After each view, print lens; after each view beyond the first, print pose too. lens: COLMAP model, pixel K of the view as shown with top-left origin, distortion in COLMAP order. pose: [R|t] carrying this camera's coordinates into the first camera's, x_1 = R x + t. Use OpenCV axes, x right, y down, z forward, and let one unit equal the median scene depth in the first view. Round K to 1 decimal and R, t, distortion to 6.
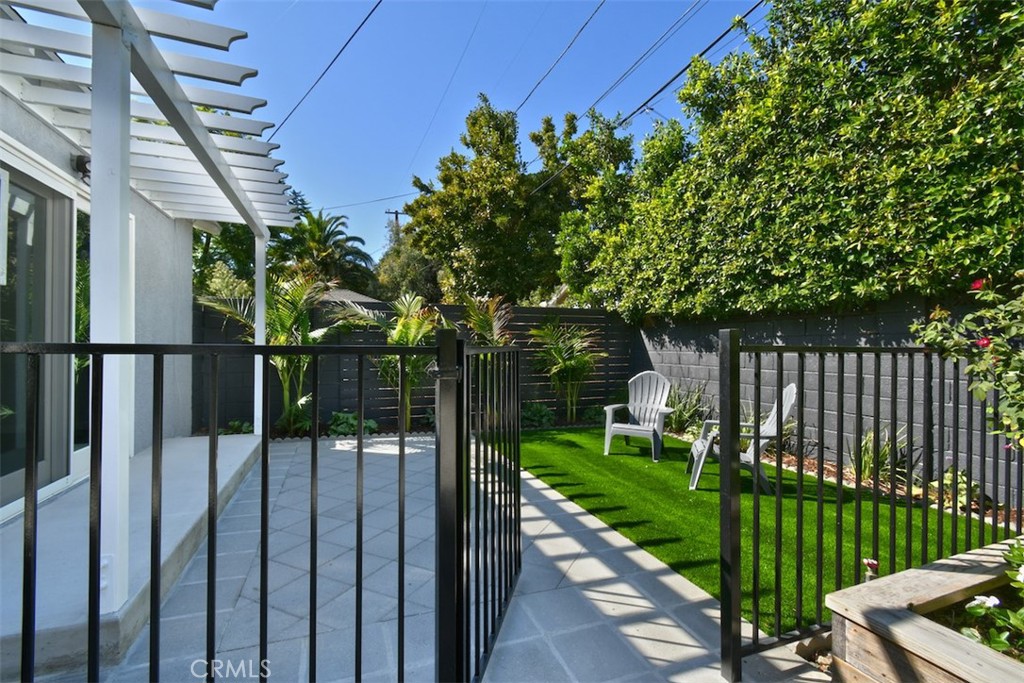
lens RADIAL K [[452.0, 0, 512.0], [0, 452.0, 341.5], [0, 0, 1]] dist [0.000780, 0.000244]
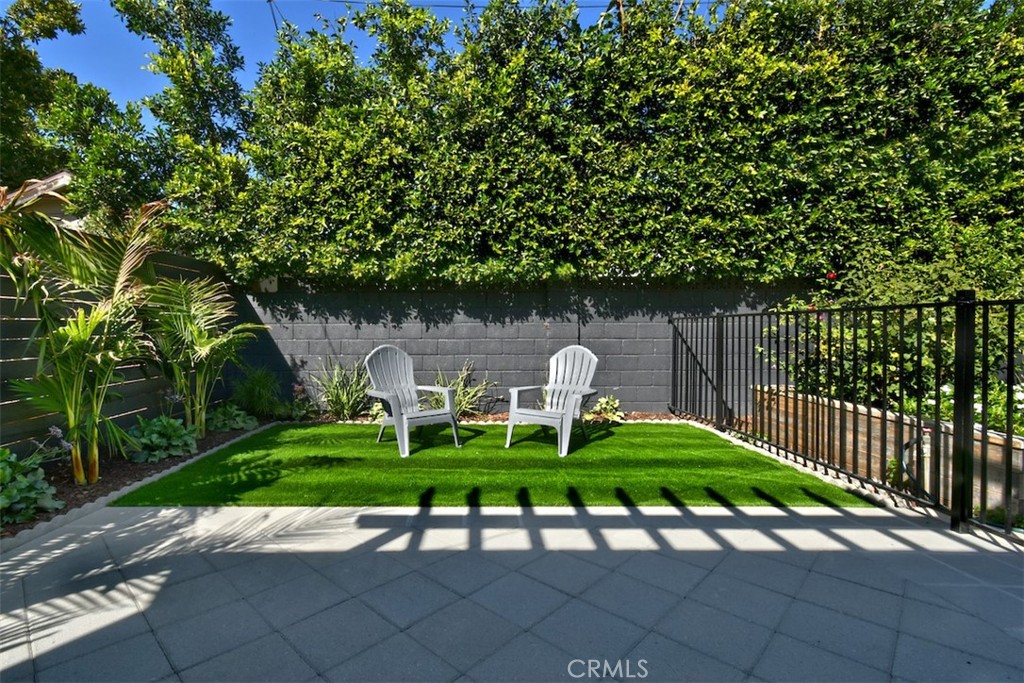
lens RADIAL K [[453.7, 0, 511.0], [0, 453.7, 324.7], [0, 0, 1]] dist [0.000237, 0.000106]
pose [[0.352241, 0.001359, 0.935908, -0.374884], [-0.007423, 0.999972, 0.001341, 0.027539], [-0.935880, -0.007420, 0.352241, 0.505801]]
